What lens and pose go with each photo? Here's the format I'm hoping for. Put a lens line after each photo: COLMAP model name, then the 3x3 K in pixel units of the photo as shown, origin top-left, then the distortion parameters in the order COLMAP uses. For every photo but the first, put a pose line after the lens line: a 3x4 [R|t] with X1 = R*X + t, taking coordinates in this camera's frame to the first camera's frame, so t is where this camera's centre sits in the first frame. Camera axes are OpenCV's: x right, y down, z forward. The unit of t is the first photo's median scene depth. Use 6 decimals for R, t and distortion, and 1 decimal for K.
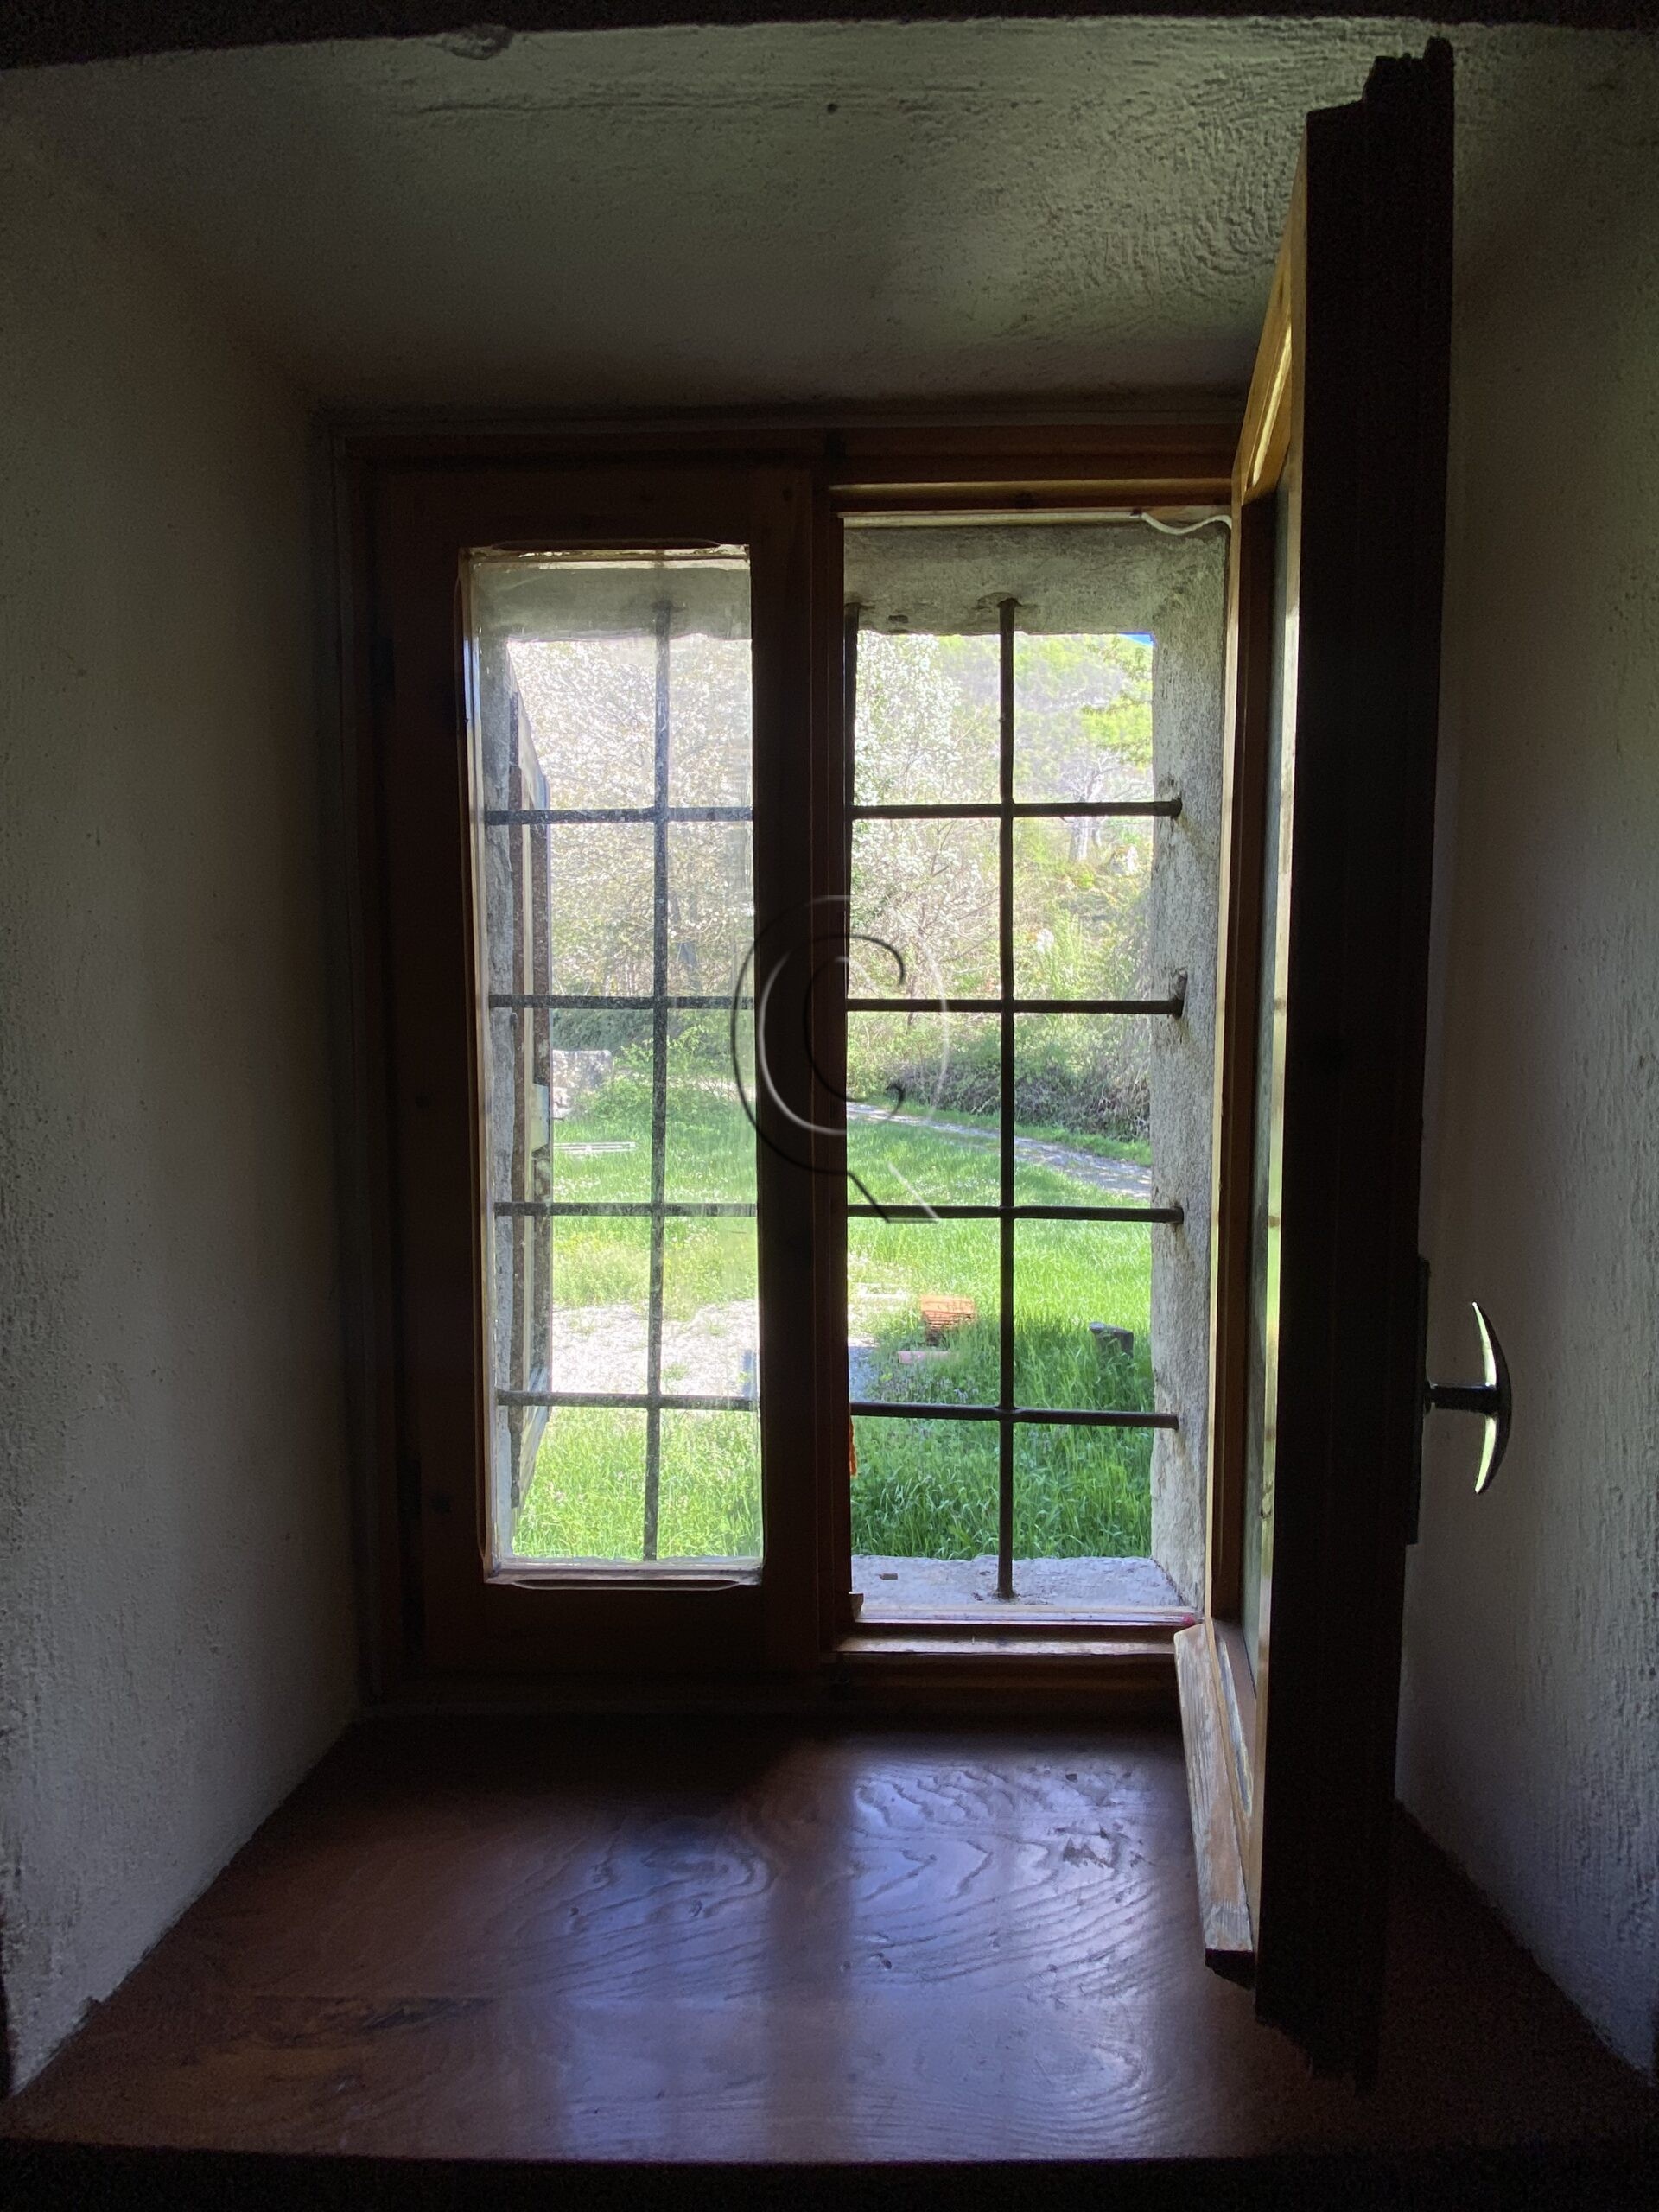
lens RADIAL K [[1000.8, 0, 829.5], [0, 1000.8, 1106.0], [0, 0, 1]] dist [-0.028768, -0.000274]
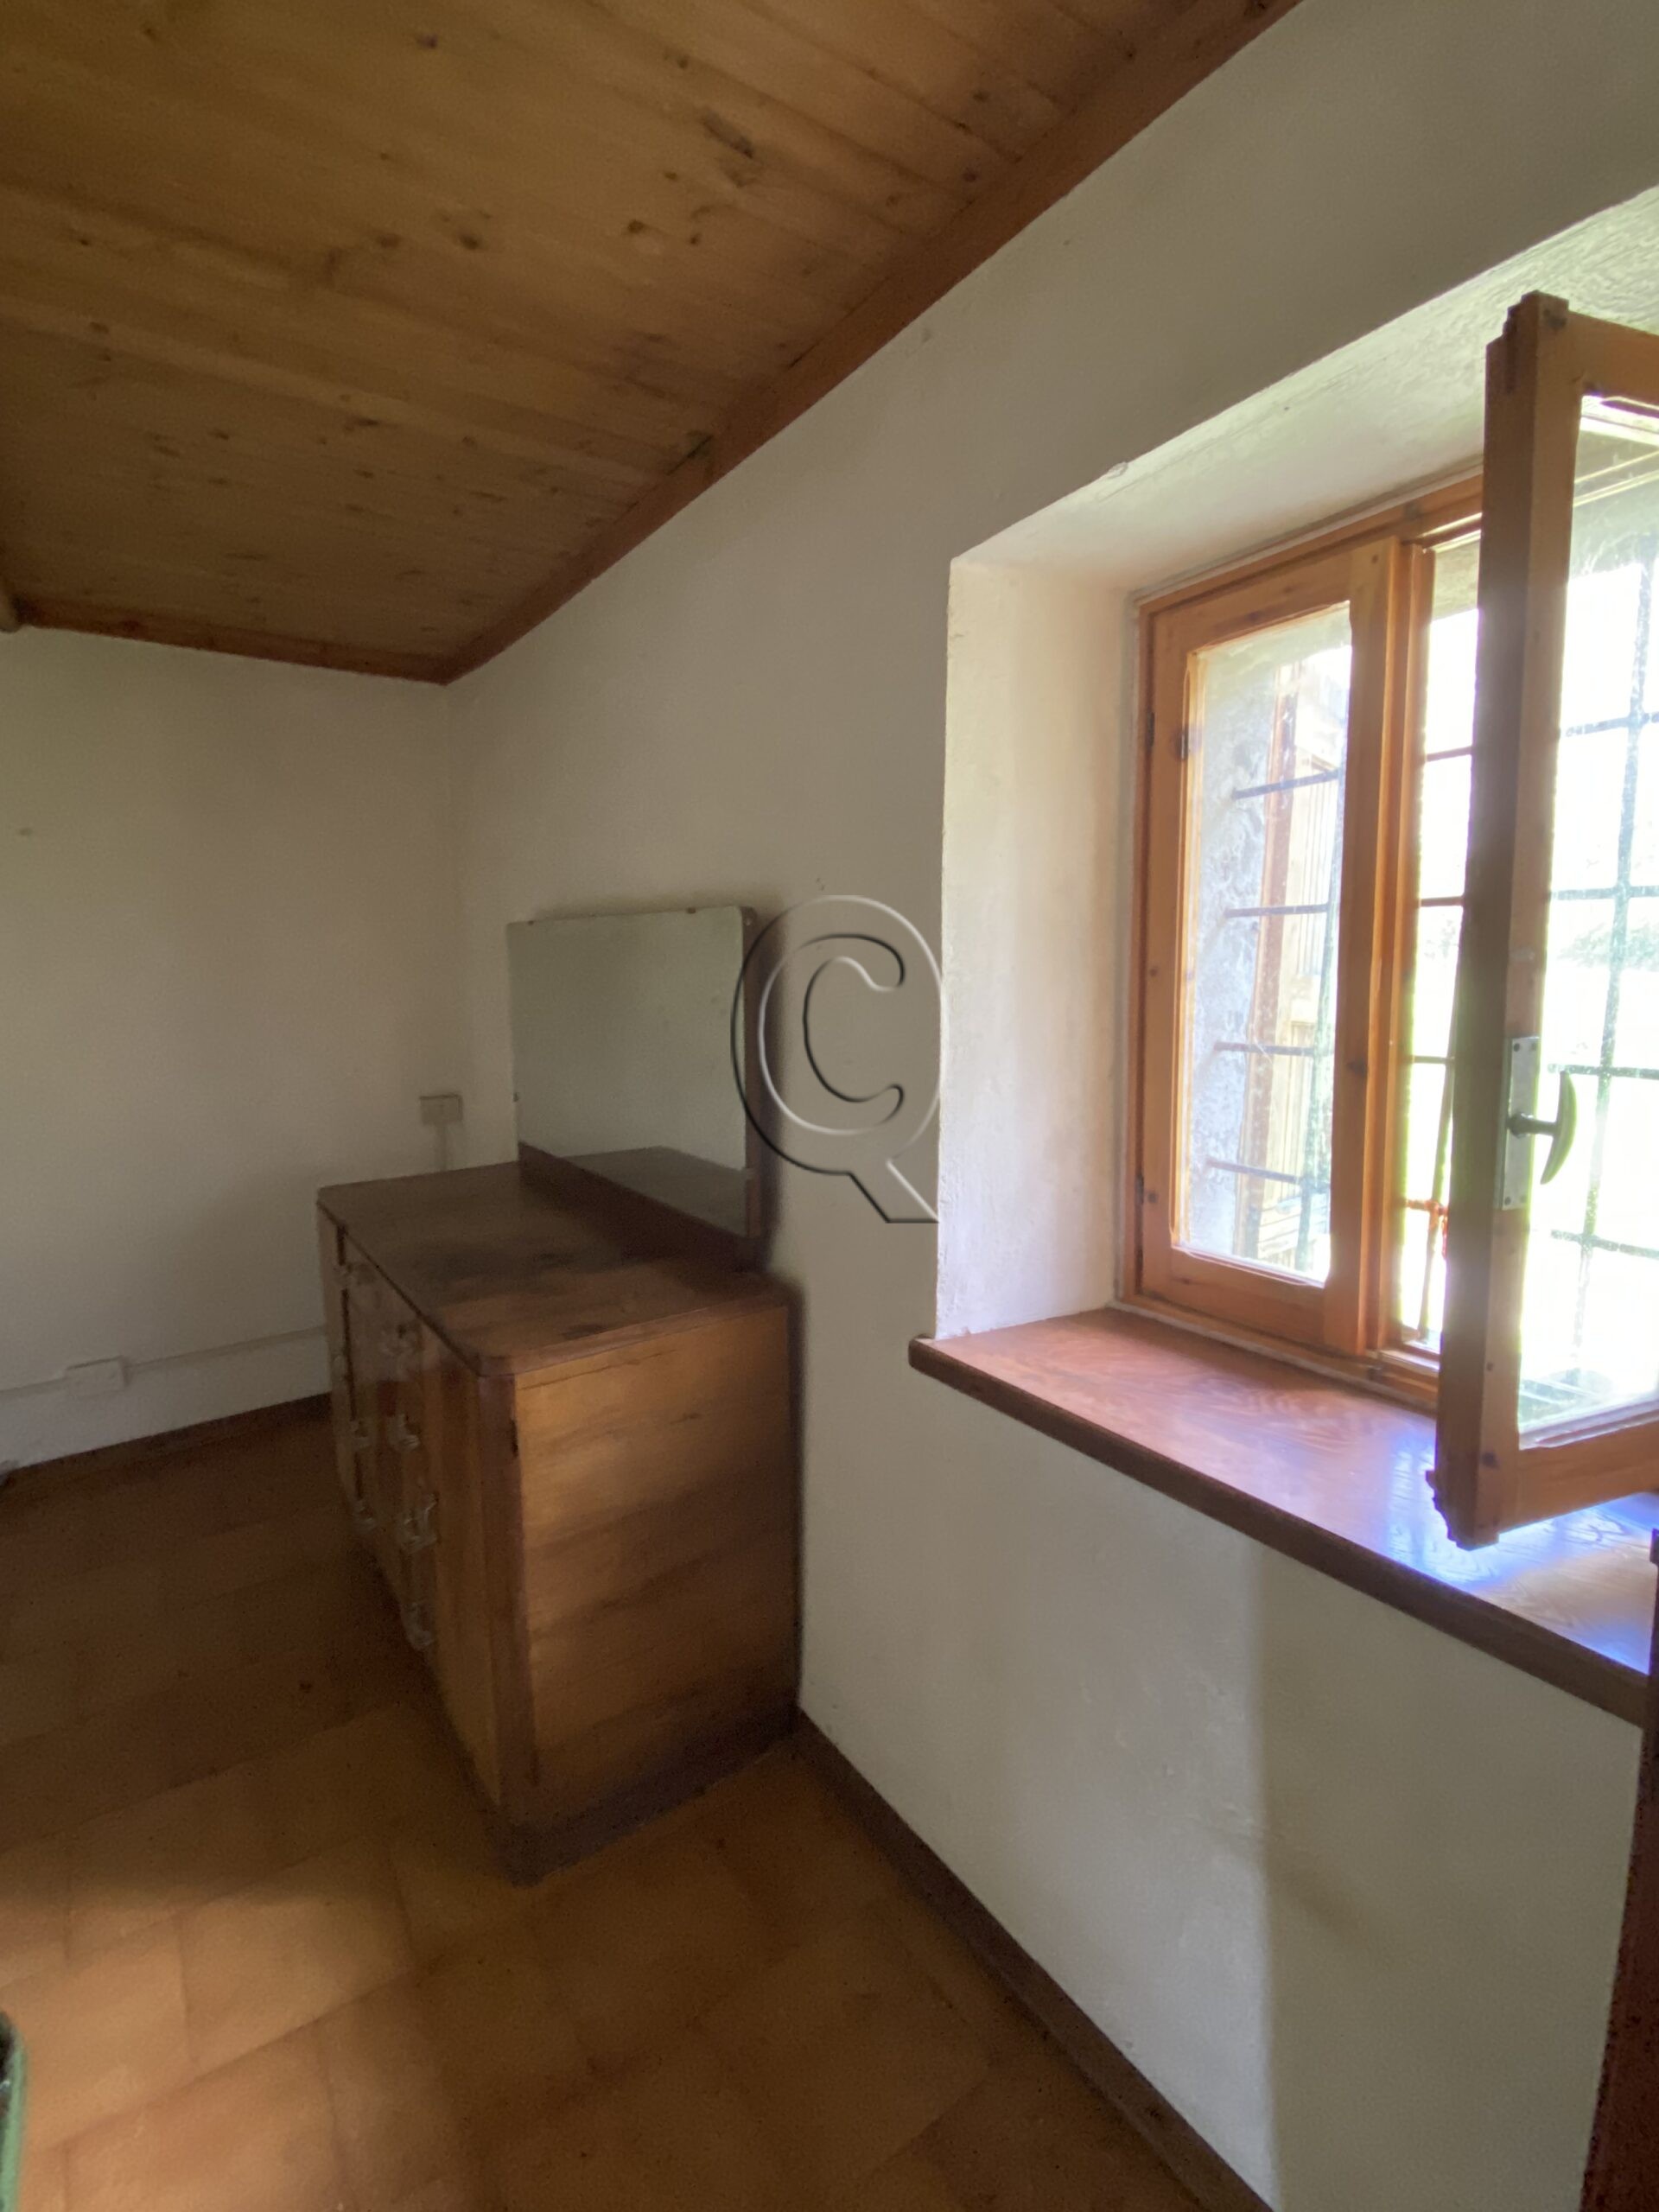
lens RADIAL K [[1051.2, 0, 829.5], [0, 1051.2, 1106.0], [0, 0, 1]] dist [0.039311, -0.000055]
pose [[0.564291, 0.100613, -0.819422, 0.851696], [-0.035325, 0.994580, 0.097794, 0.069893], [0.824820, -0.026238, 0.564787, -0.580351]]
